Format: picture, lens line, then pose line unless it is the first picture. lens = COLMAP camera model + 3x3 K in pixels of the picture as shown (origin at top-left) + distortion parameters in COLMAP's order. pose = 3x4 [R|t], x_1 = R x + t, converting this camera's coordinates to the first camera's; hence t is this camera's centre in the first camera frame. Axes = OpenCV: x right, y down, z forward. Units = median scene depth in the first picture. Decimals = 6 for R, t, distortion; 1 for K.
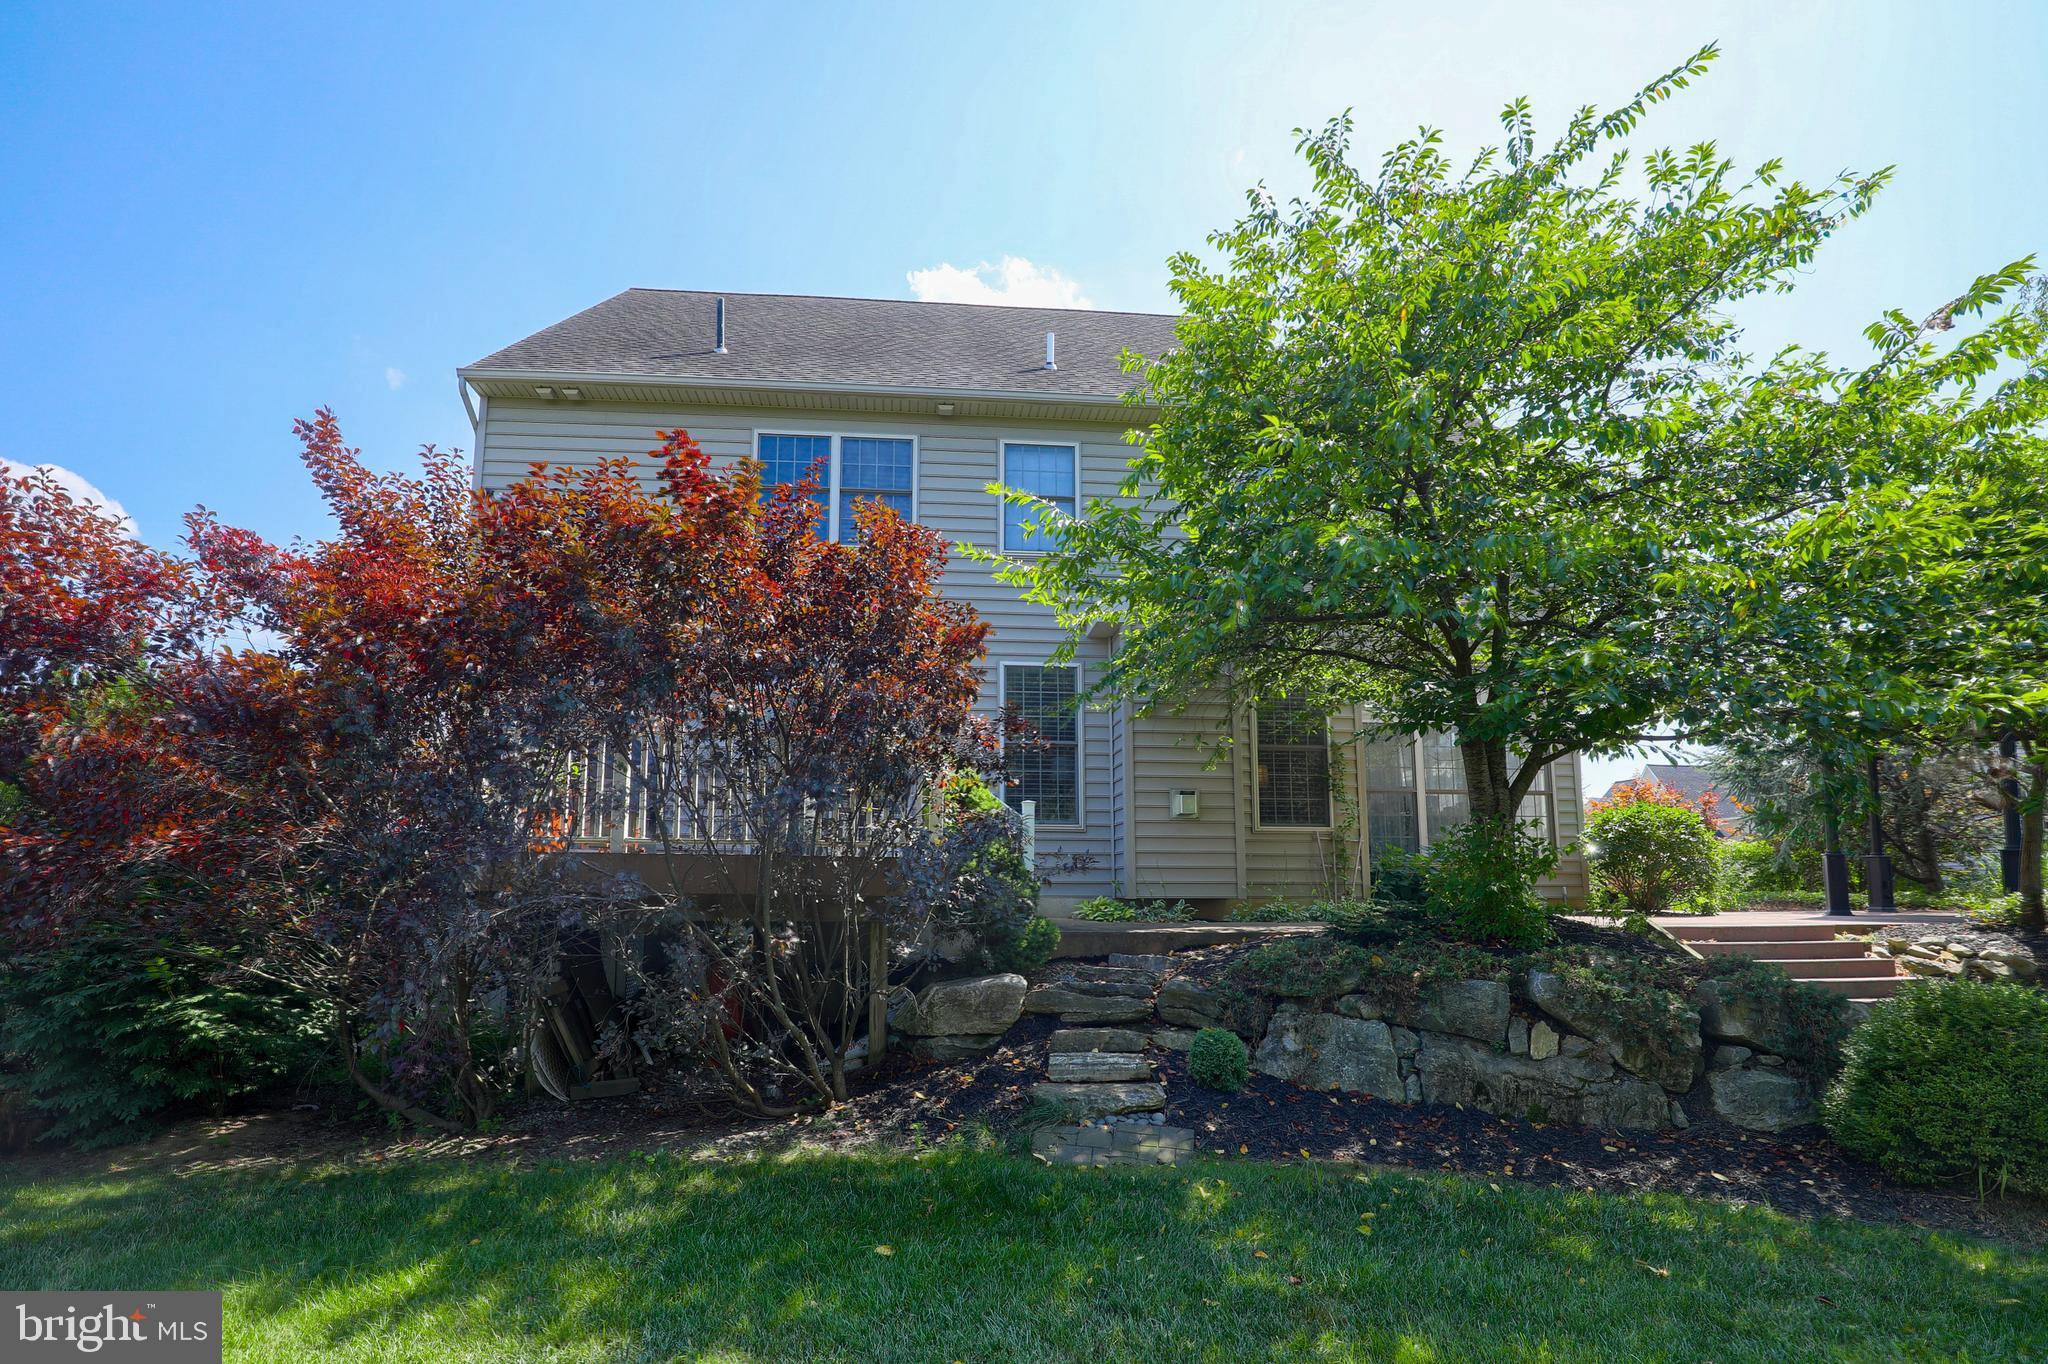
lens RADIAL K [[1027.7, 0, 1024.0], [0, 1027.7, 682.0], [0, 0, 1]] dist [-0.029787, 0.007125]
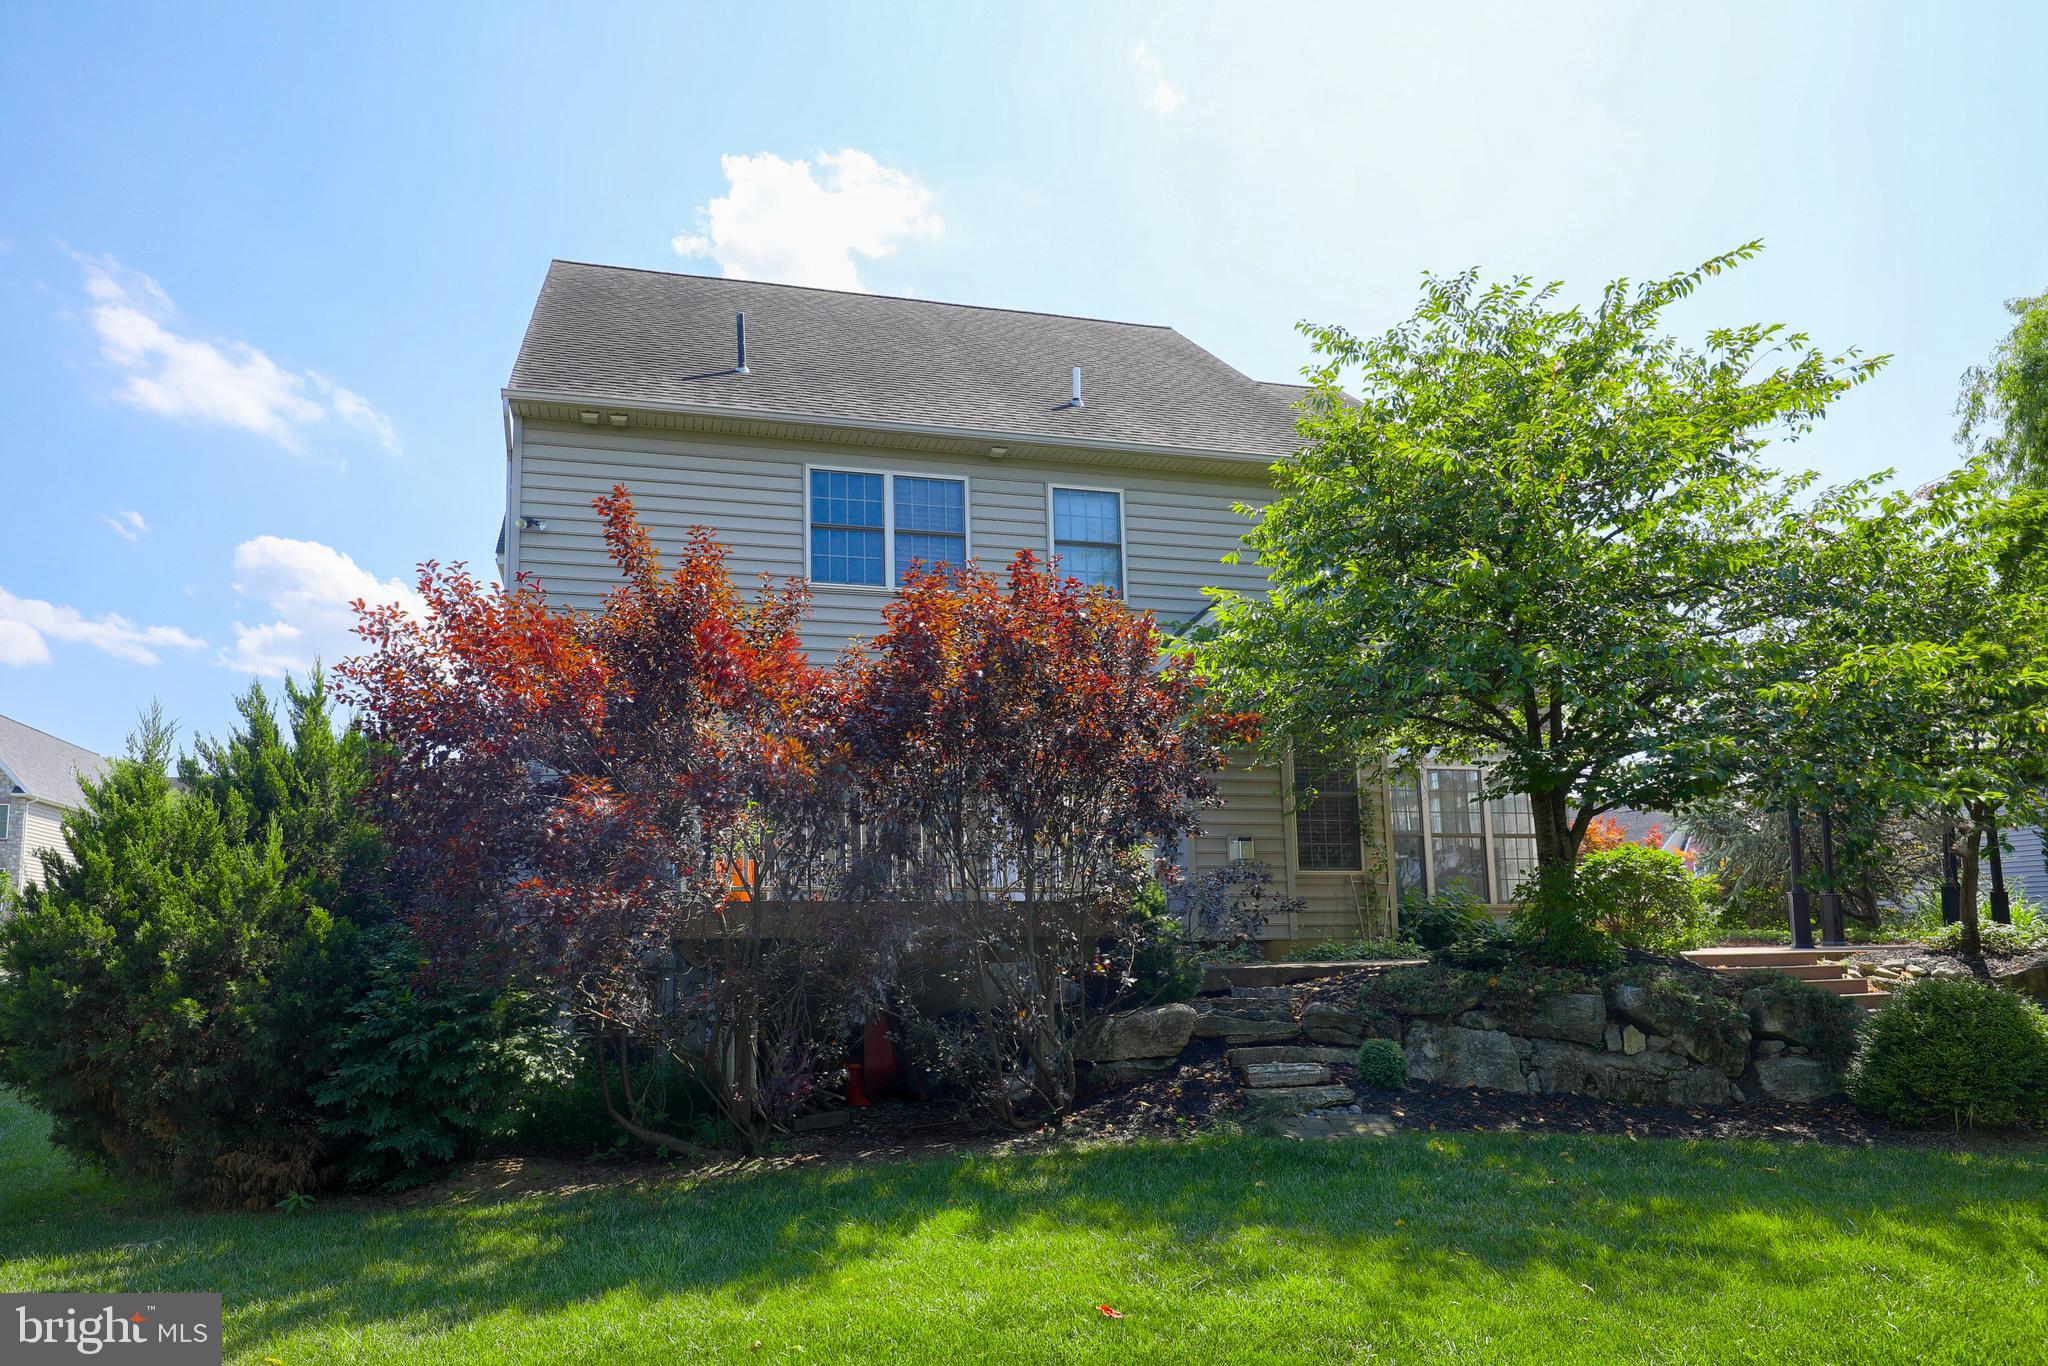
lens RADIAL K [[1278.3, 0, 1024.0], [0, 1278.3, 683.0], [0, 0, 1]] dist [-0.000039, 0.000418]
pose [[0.985560, 0.014917, 0.168668, -0.460528], [-0.013816, 0.999875, -0.007698, -0.060230], [-0.168762, 0.005257, 0.985643, -0.394283]]
